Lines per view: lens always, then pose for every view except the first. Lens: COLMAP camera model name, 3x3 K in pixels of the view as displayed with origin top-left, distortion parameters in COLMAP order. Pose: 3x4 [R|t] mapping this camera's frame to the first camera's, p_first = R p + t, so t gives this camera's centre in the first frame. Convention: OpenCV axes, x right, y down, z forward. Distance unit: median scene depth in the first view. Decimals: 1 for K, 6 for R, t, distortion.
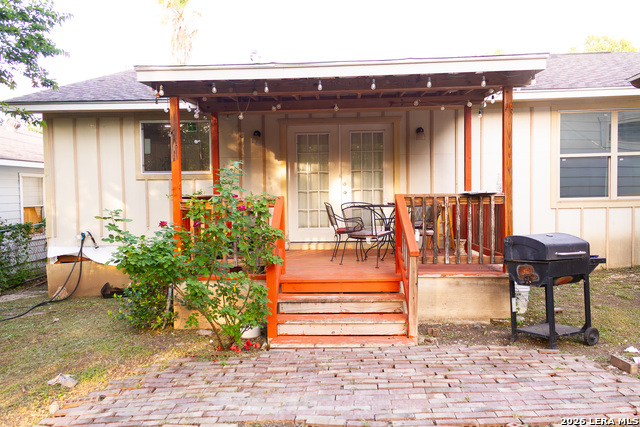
lens RADIAL K [[522.4, 0, 318.4], [0, 522.4, 213.9], [0, 0, 1]] dist [0.029135, -0.015910]
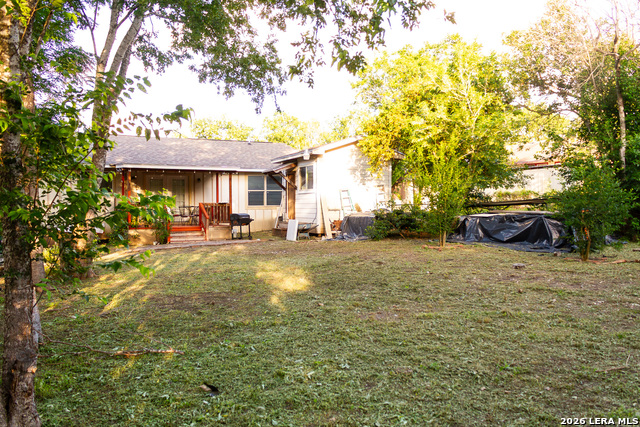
lens RADIAL K [[522.4, 0, 319.3], [0, 522.4, 212.8], [0, 0, 1]] dist [0.029135, -0.015910]
pose [[0.870007, 0.003744, 0.493025, -0.654686], [0.009885, 0.999638, -0.025035, 0.091613], [-0.492940, 0.026654, 0.869655, -1.800275]]
